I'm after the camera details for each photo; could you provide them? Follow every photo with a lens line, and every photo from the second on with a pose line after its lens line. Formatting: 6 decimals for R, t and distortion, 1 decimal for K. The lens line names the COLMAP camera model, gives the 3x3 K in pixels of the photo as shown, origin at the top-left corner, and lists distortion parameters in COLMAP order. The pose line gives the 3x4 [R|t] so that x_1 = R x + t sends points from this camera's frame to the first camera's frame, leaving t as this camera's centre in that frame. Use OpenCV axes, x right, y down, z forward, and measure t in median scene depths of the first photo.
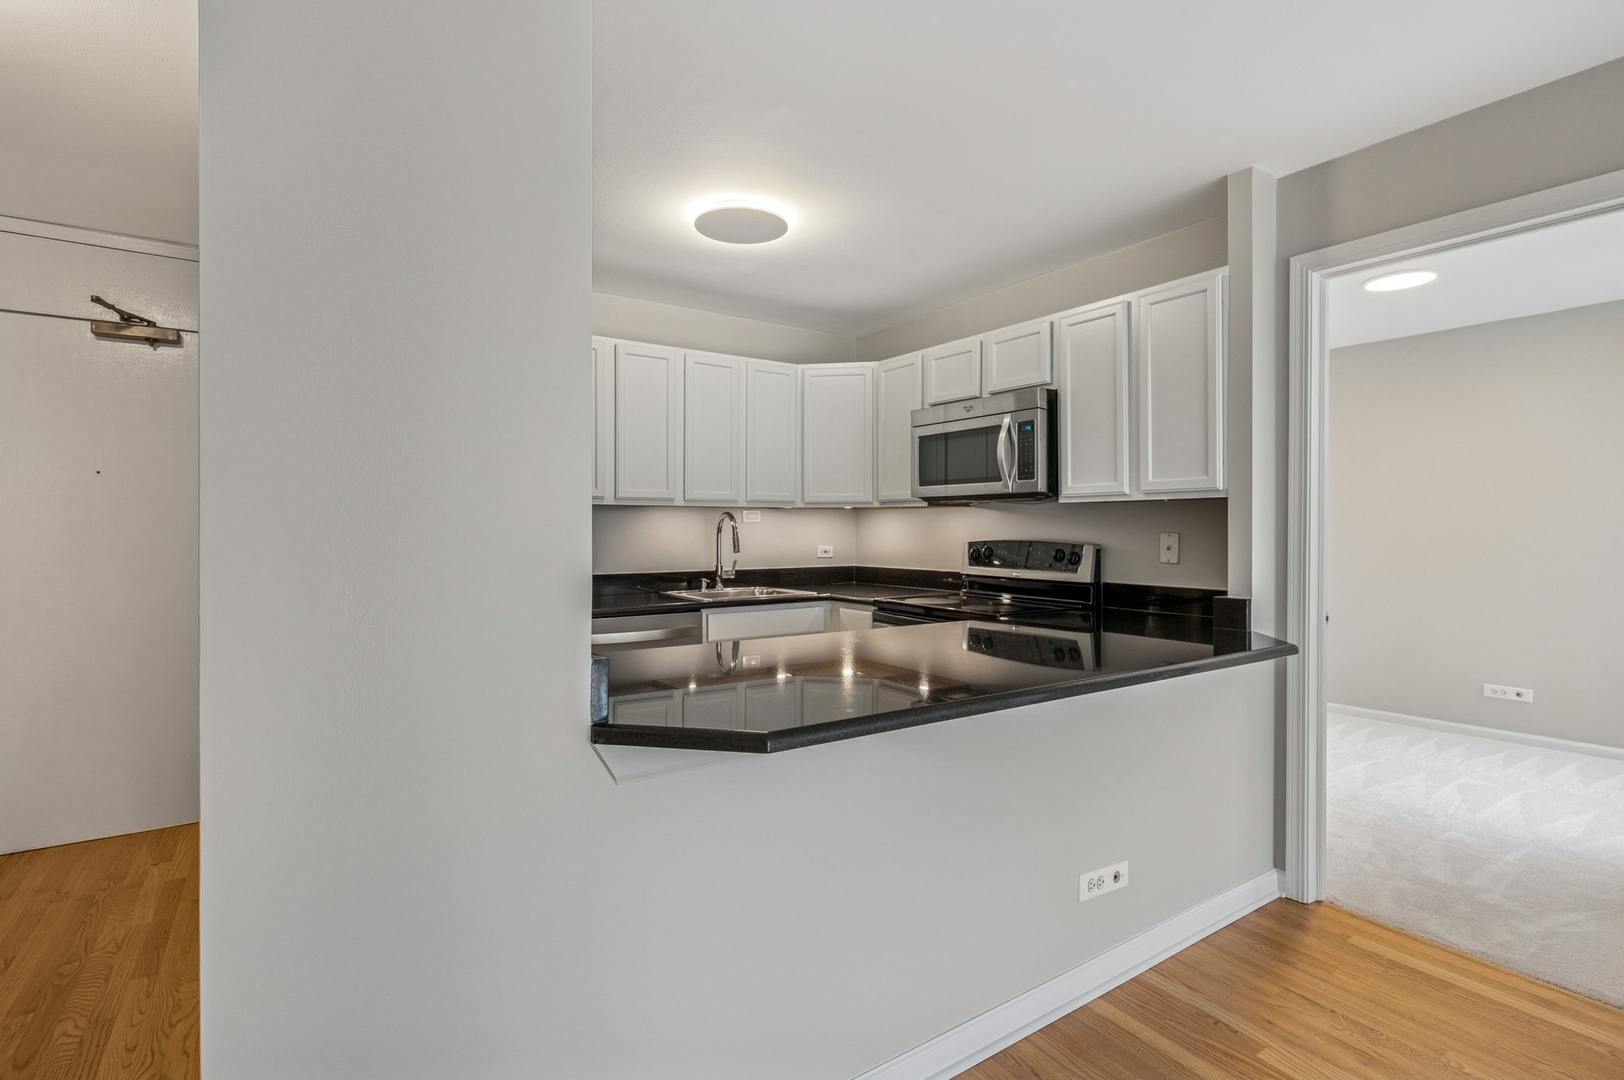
lens RADIAL K [[757.5, 0, 815.6], [0, 757.5, 537.9], [0, 0, 1]] dist [-0.001155, -0.000180]
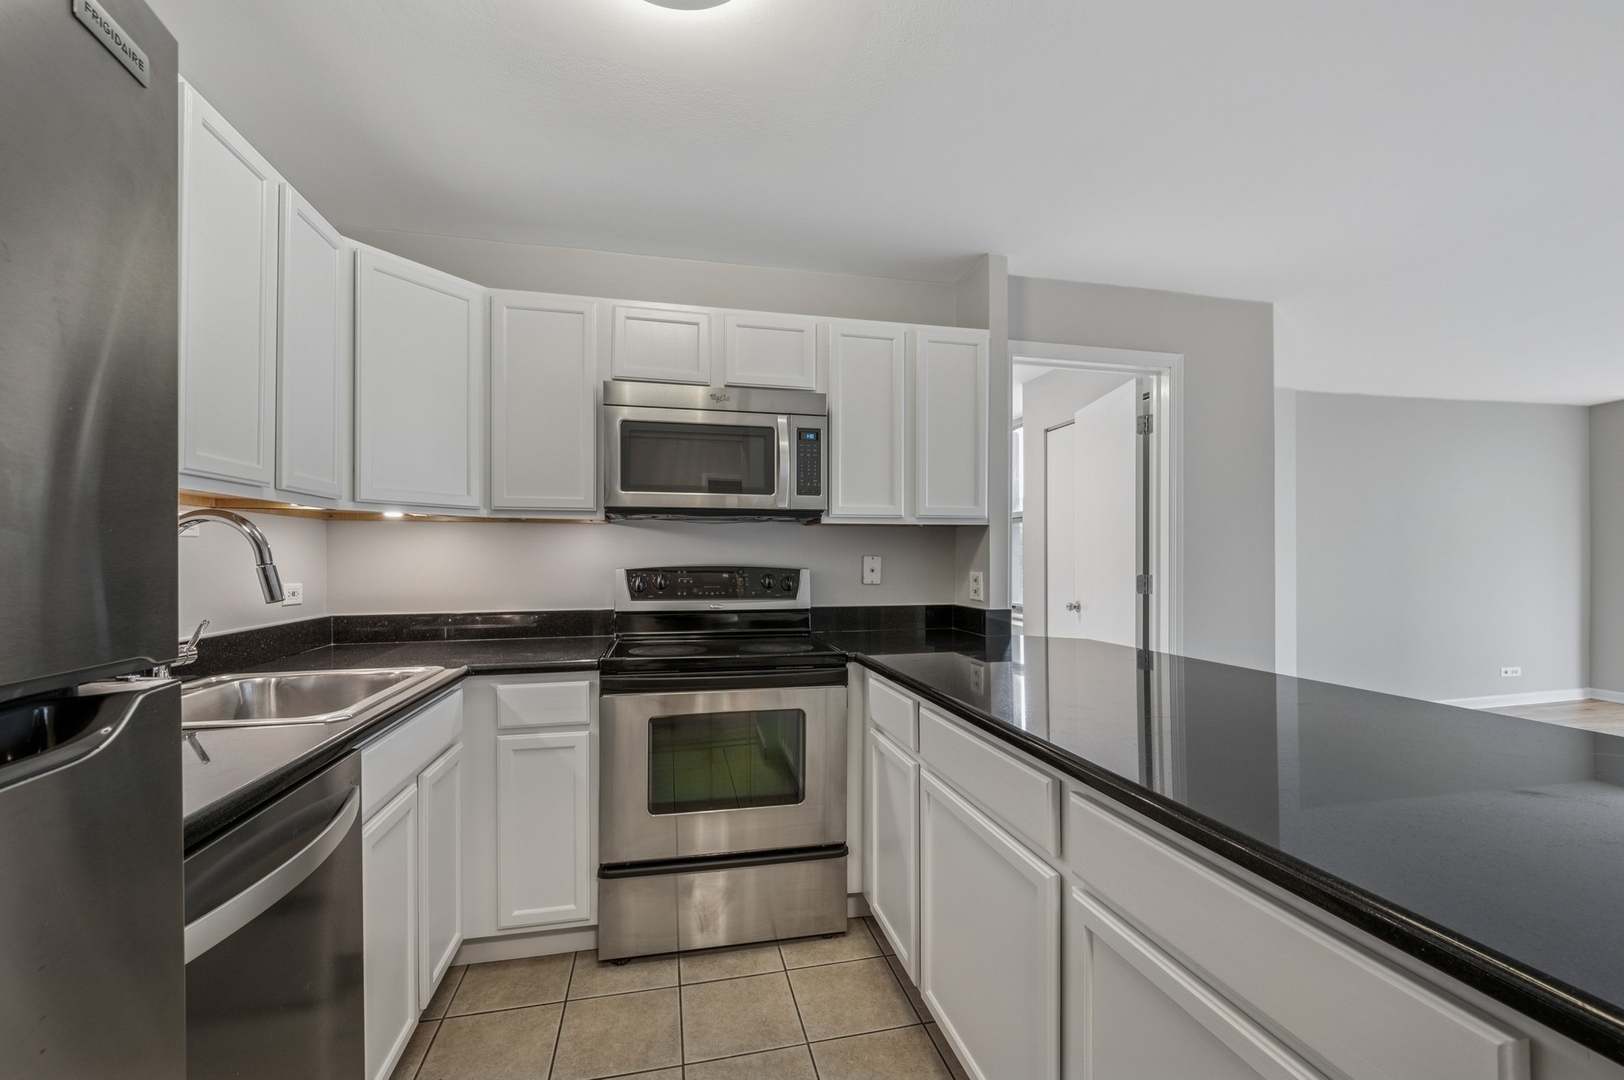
lens RADIAL K [[721.4, 0, 842.8], [0, 721.4, 559.1], [0, 0, 1]] dist [-0.012405, -0.000158]
pose [[0.340898, -0.005477, 0.940084, -0.485463], [0.013464, 0.999909, 0.000943, -0.003310], [-0.940004, 0.012336, 0.340941, 0.672364]]
